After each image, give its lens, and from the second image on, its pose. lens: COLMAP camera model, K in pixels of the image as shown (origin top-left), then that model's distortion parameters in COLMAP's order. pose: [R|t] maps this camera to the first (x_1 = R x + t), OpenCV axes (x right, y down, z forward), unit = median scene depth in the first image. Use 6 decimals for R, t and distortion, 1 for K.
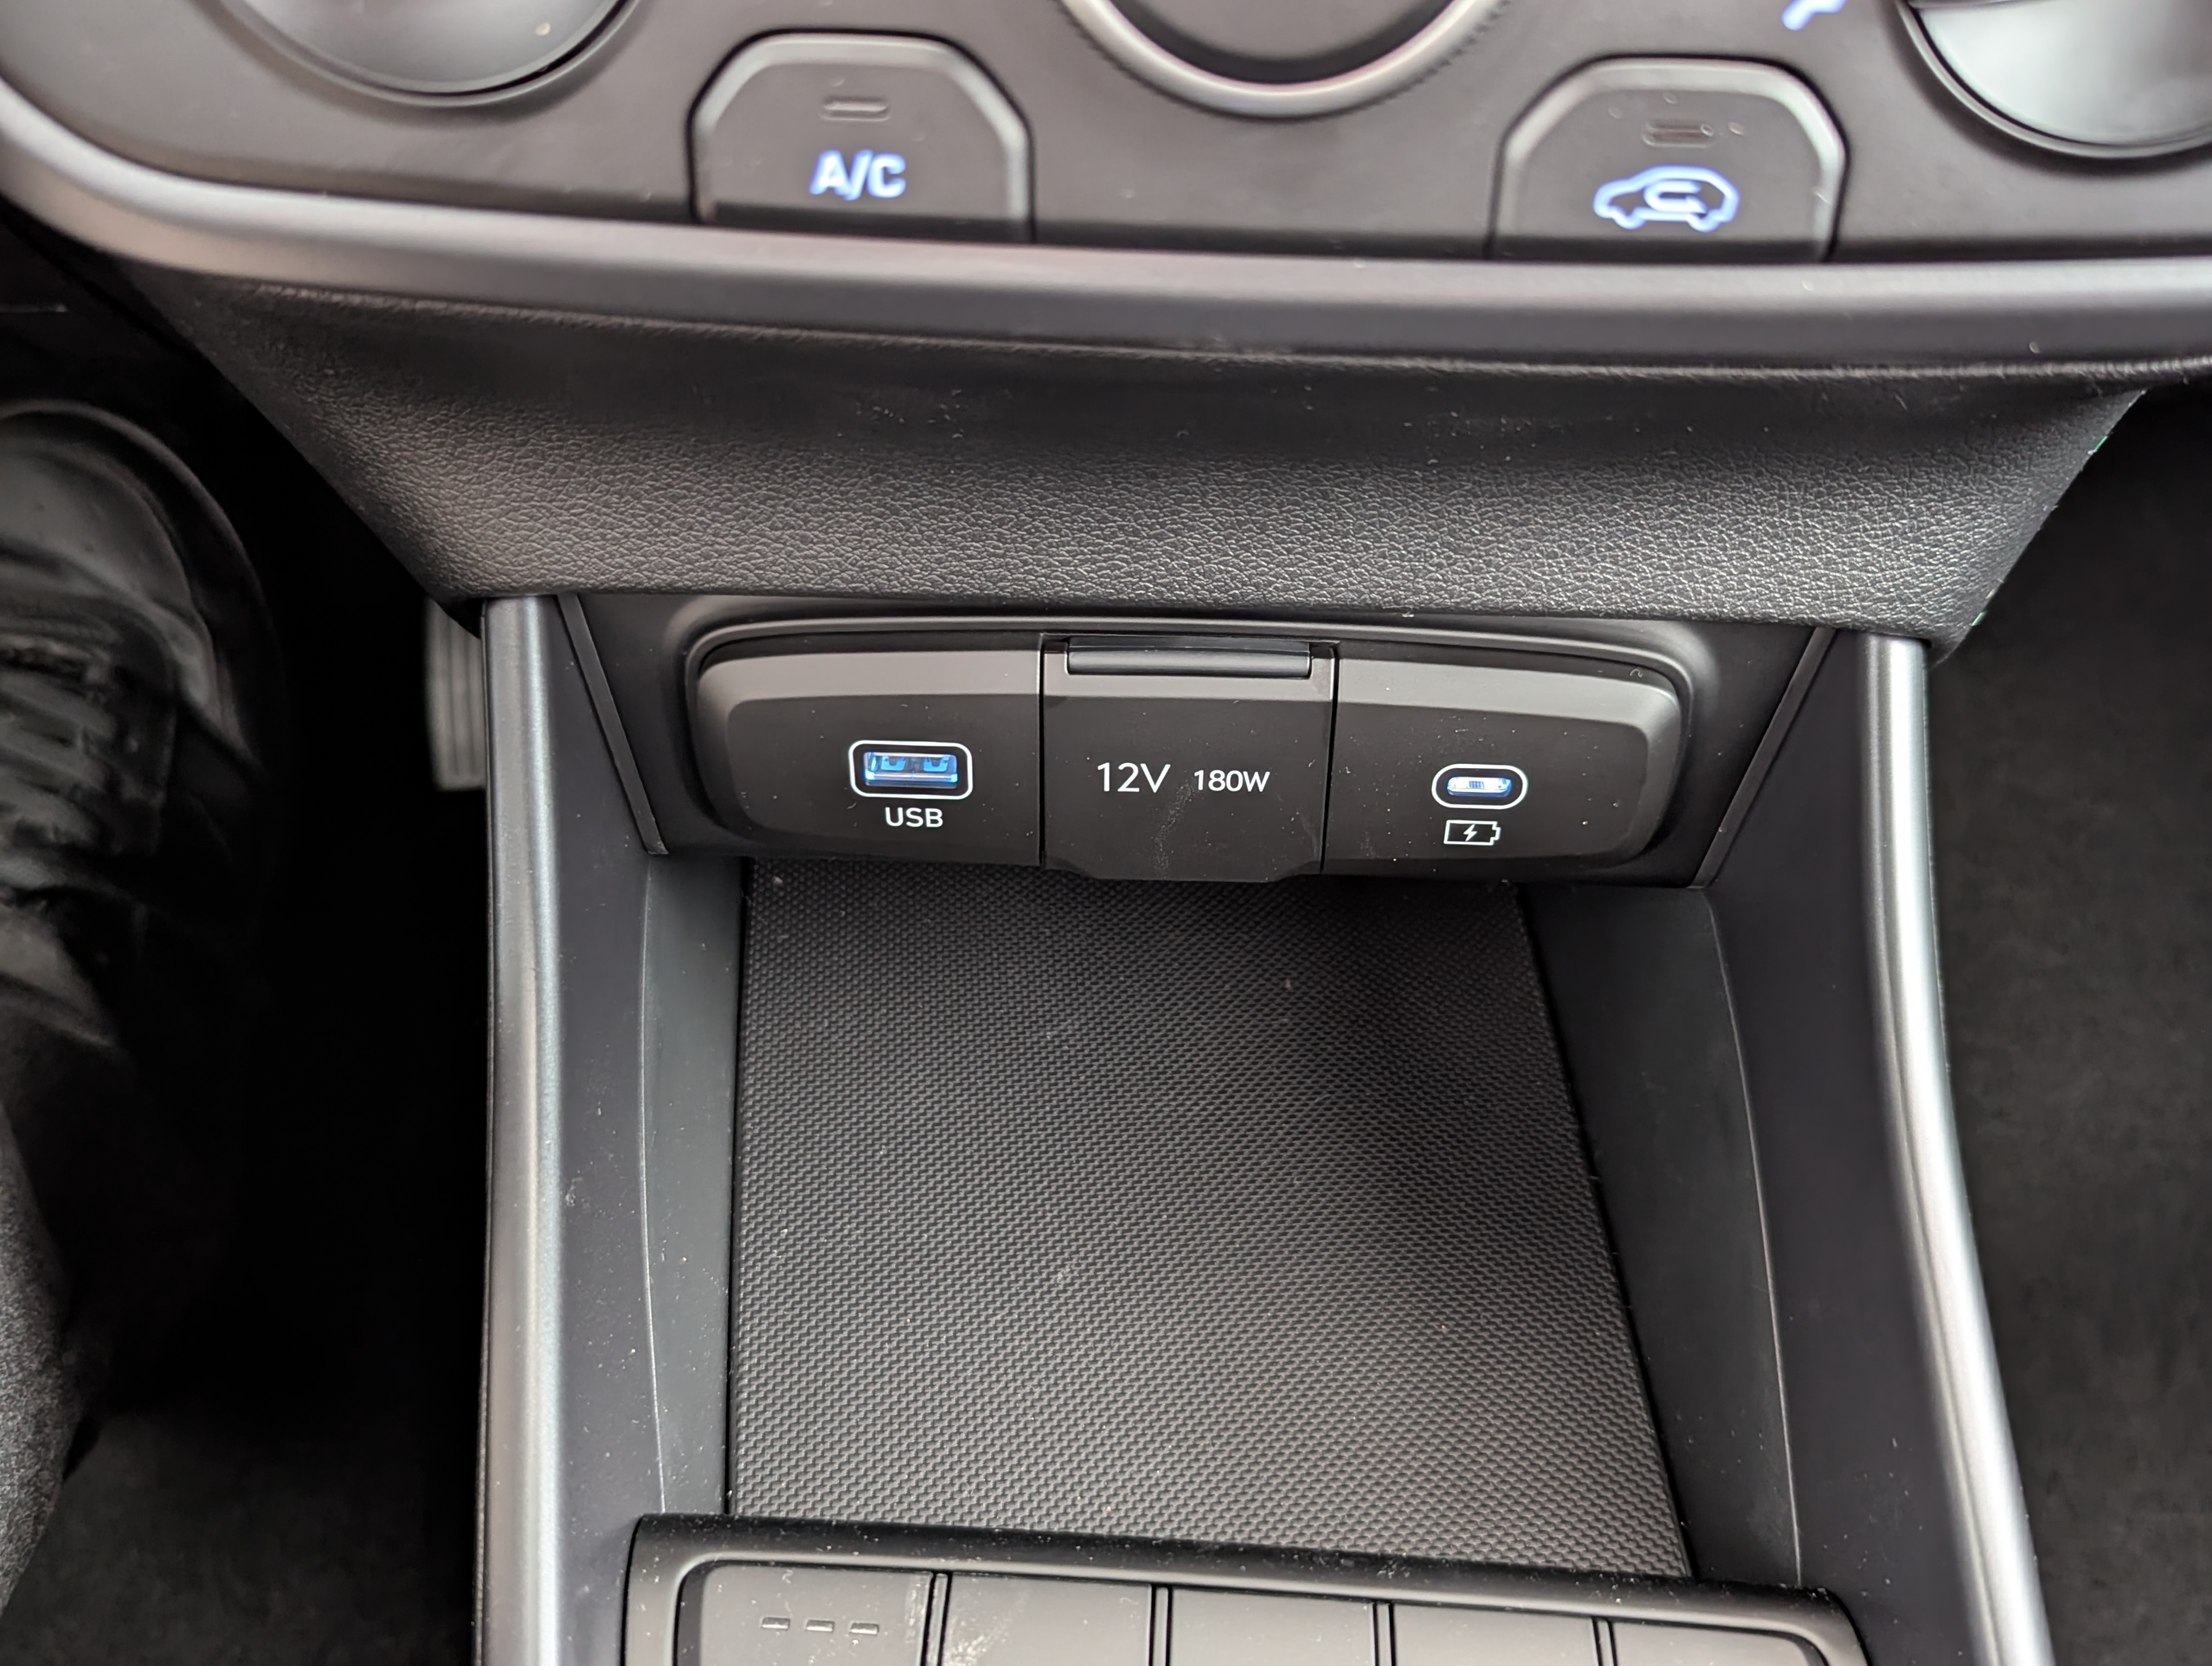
lens RADIAL K [[2018.5, 0, 1115.1], [0, 2018.5, 849.7], [0, 0, 1]] dist [0.003891, 0.000000]
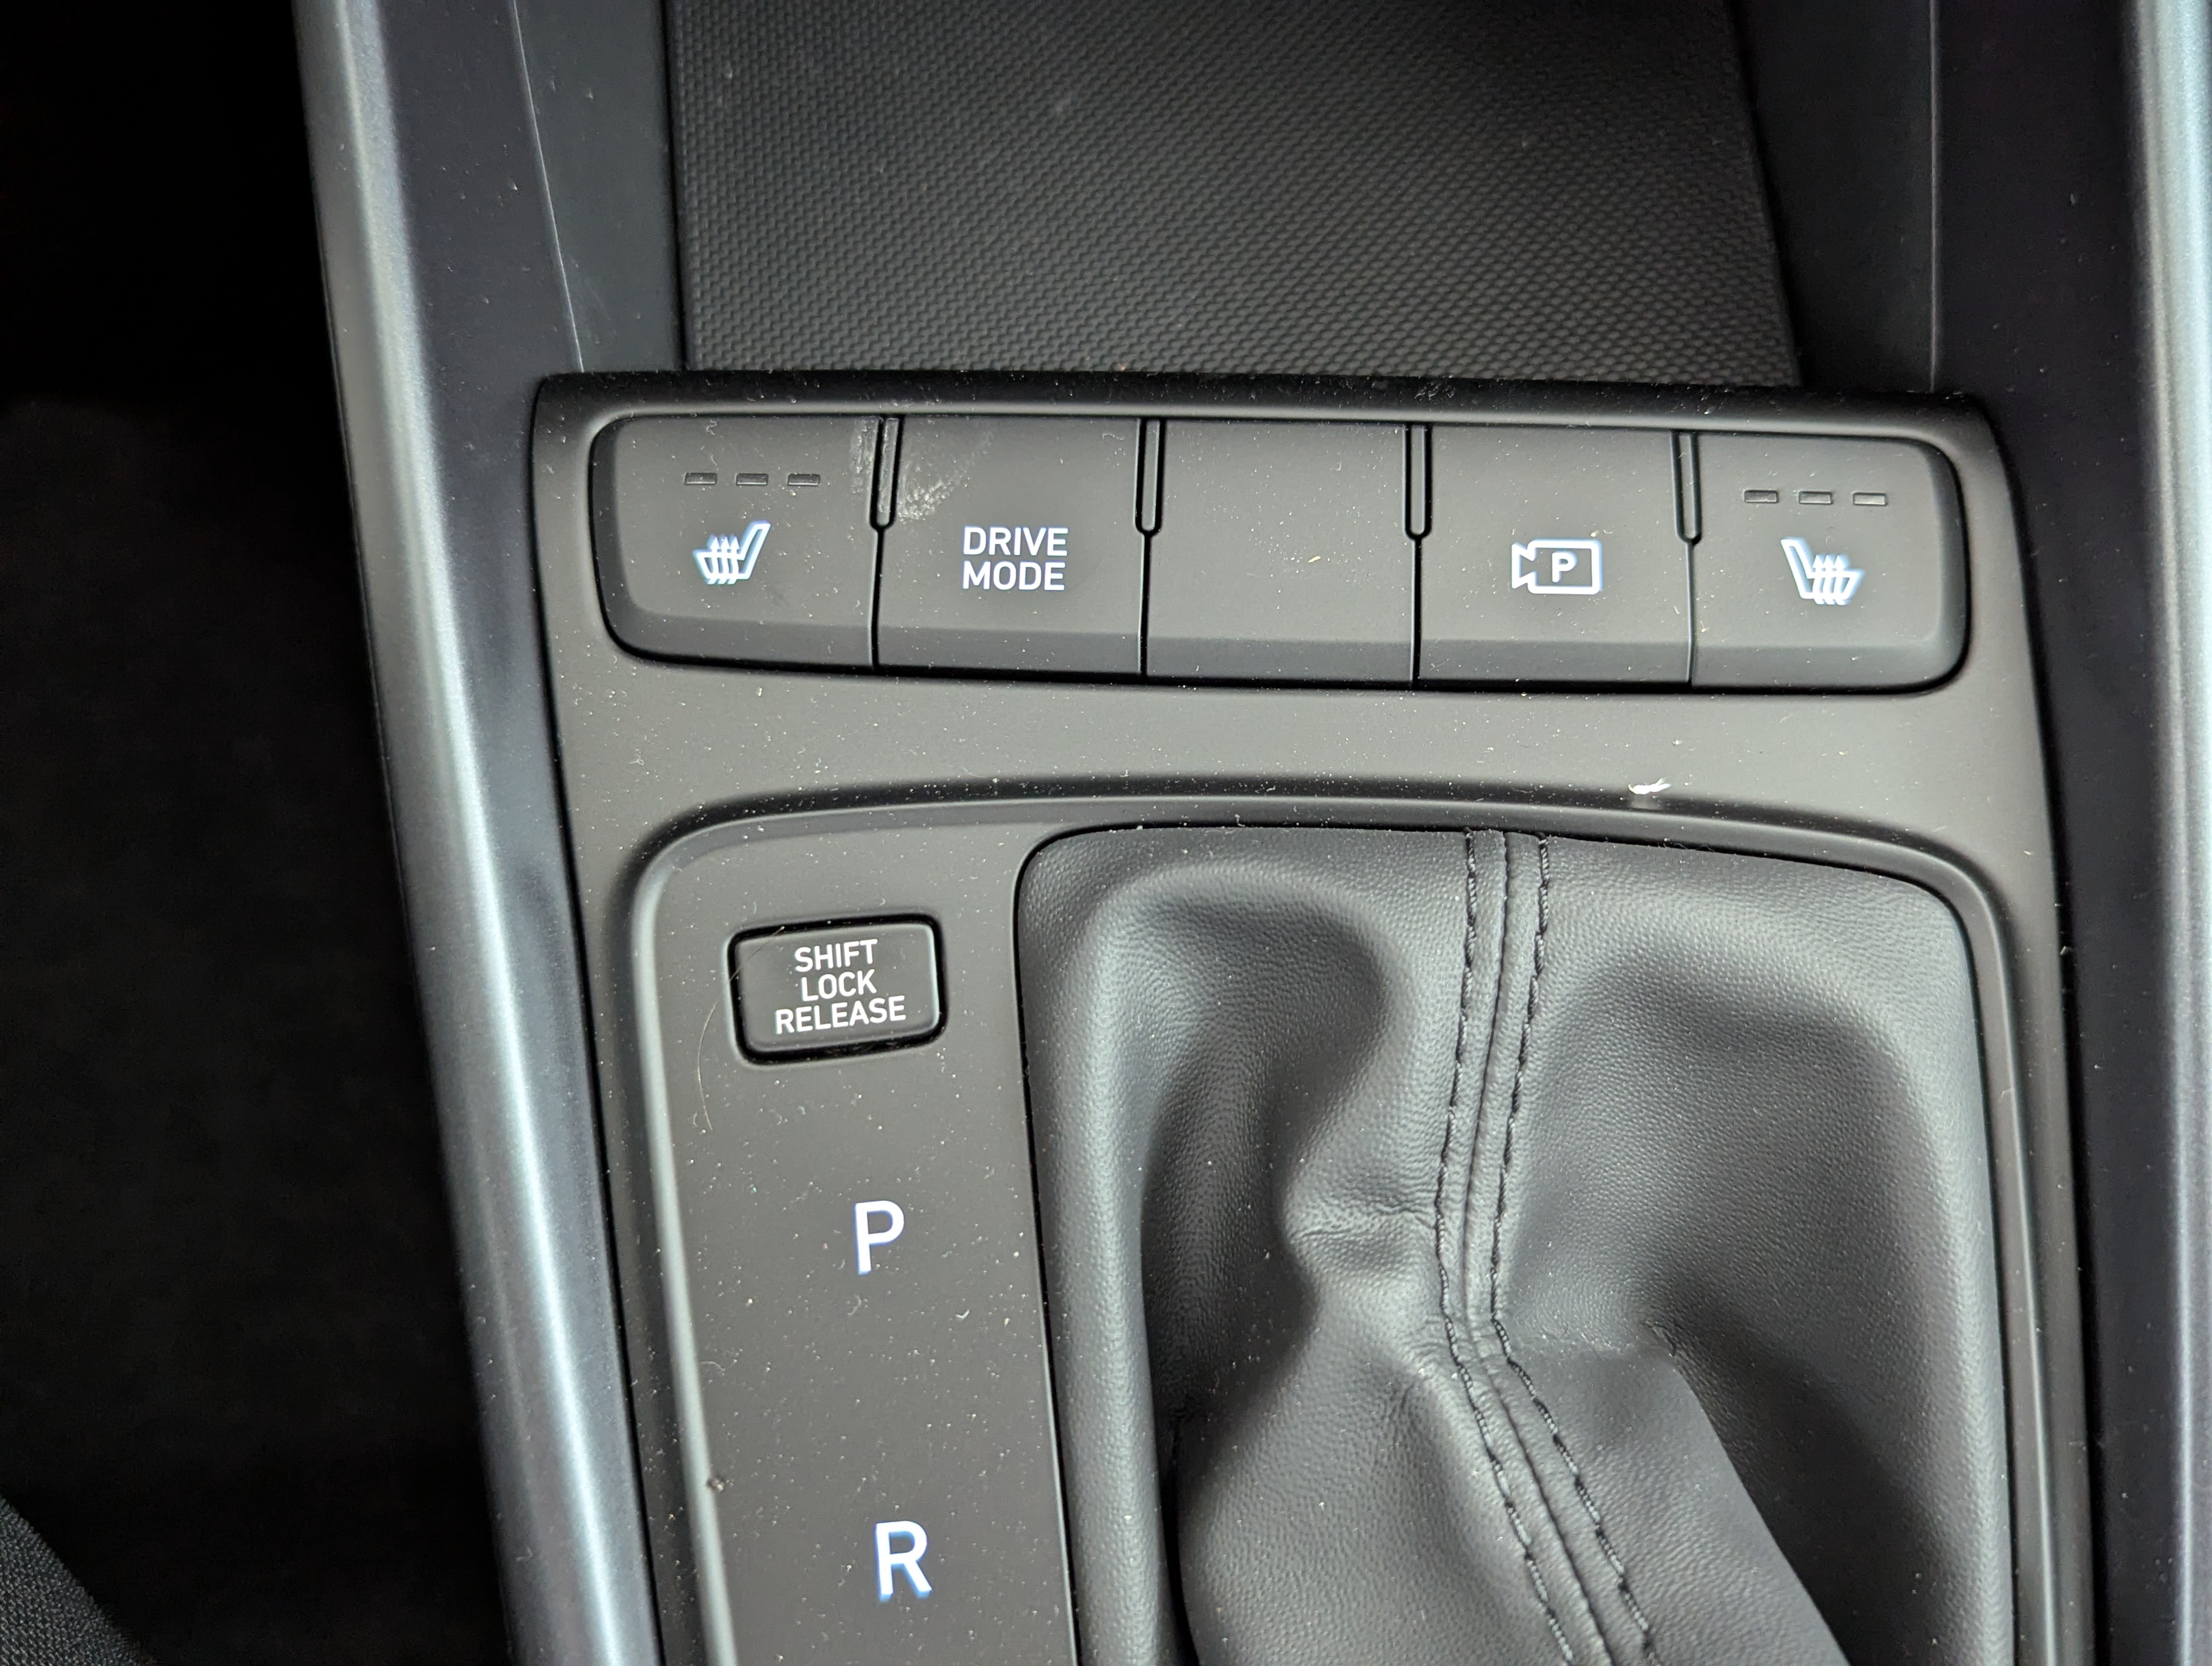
lens RADIAL K [[2018.5, 0, 1092.2], [0, 2018.5, 841.4], [0, 0, 1]] dist [0.003891, 0.000000]
pose [[0.996113, -0.035050, -0.080807, 0.058130], [0.069015, 0.880610, 0.468789, 0.120652], [0.054728, -0.472544, 0.879606, 0.171094]]
